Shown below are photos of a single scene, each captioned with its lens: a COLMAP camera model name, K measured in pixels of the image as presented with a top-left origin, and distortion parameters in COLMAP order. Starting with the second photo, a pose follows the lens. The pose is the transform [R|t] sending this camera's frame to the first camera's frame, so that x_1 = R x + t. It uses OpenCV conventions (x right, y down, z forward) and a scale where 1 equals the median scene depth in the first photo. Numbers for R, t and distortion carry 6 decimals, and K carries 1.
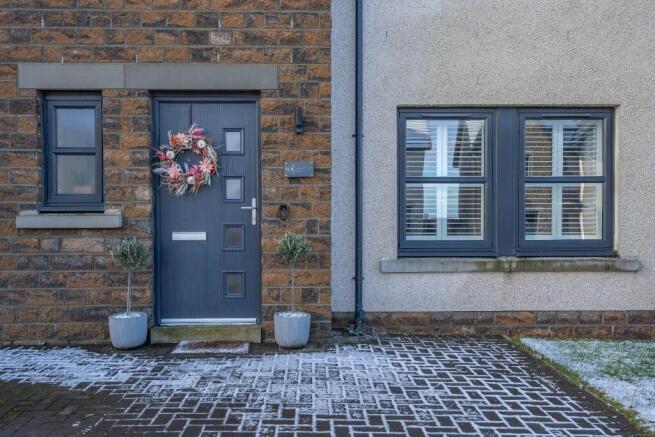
lens RADIAL K [[612.4, 0, 327.3], [0, 612.4, 207.7], [0, 0, 1]] dist [-0.003211, -0.001250]
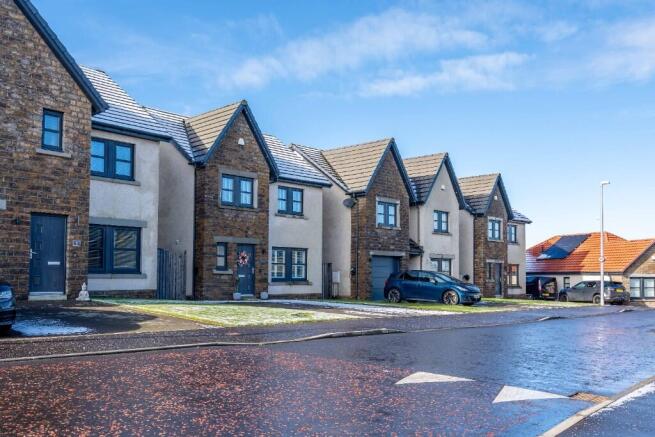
lens RADIAL K [[619.7, 0, 327.5], [0, 619.7, 218.5], [0, 0, 1]] dist [0.000896, 0.001131]
pose [[0.713373, 0.071396, 0.697138, -2.925294], [-0.010805, 0.995799, -0.090926, 0.032964], [-0.700702, 0.057331, 0.711147, -2.638944]]
